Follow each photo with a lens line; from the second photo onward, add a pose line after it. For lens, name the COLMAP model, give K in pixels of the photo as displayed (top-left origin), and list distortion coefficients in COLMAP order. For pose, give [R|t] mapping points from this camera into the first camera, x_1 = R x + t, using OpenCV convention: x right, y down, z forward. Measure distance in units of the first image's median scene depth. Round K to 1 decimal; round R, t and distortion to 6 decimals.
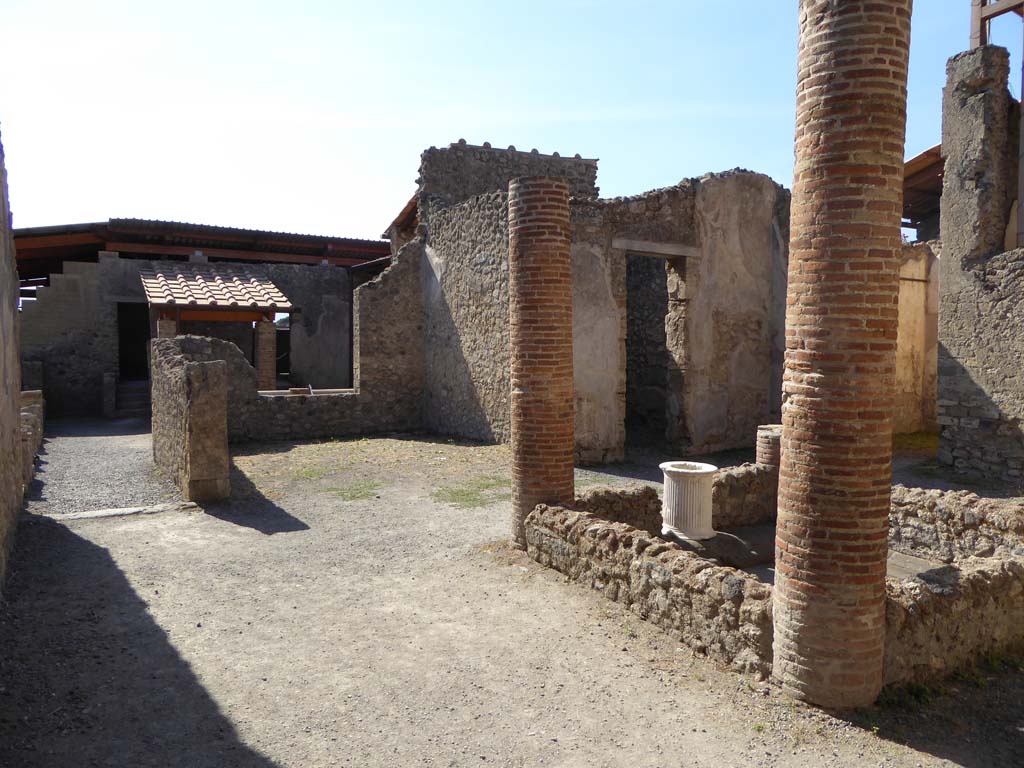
lens RADIAL K [[725.9, 0, 518.8], [0, 725.9, 380.5], [0, 0, 1]] dist [-0.024263, 0.004833]
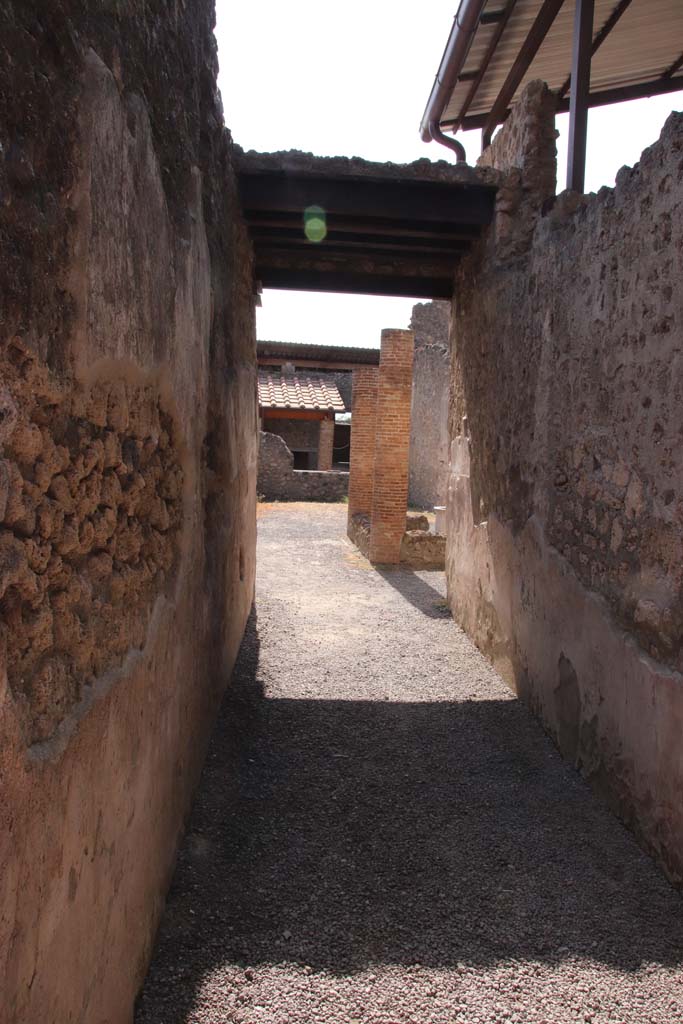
lens RADIAL K [[836.9, 0, 346.1], [0, 836.9, 507.1], [0, 0, 1]] dist [-0.152418, 0.113957]
pose [[0.921719, 0.065273, -0.382327, 0.951141], [-0.054302, 0.997746, 0.039429, 0.046177], [0.384039, -0.015582, 0.923185, -1.344116]]
